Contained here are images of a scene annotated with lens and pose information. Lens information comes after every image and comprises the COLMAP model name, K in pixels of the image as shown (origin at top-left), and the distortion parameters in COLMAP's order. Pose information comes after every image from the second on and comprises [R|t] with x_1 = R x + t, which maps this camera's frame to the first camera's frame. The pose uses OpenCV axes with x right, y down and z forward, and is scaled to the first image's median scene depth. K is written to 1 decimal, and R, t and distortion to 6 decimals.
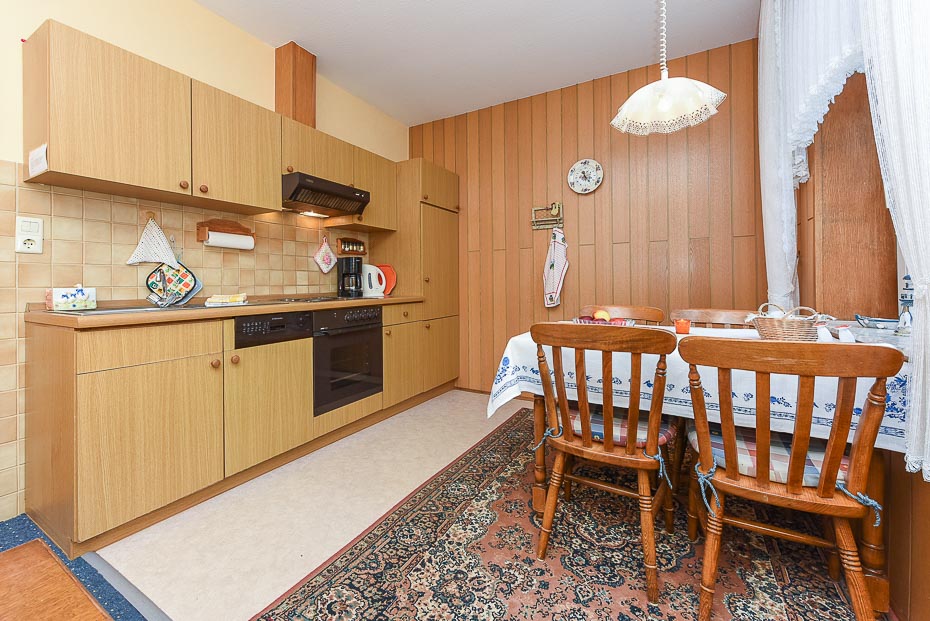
lens RADIAL K [[391.7, 0, 438.1], [0, 391.7, 291.0], [0, 0, 1]] dist [0.002645, -0.000524]
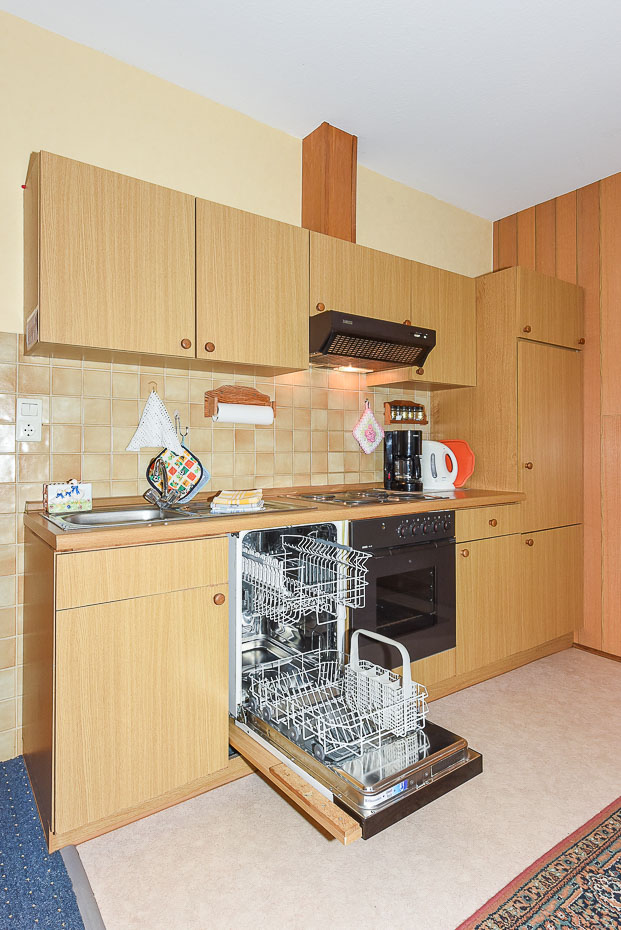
lens RADIAL K [[515.3, 0, 314.6], [0, 515.3, 473.4], [0, 0, 1]] dist [0.004936, 0.000370]
pose [[0.930044, 0.015414, -0.367125, -0.051174], [-0.003850, 0.999474, 0.032210, -0.049612], [0.367428, -0.028544, 0.929614, 0.148358]]
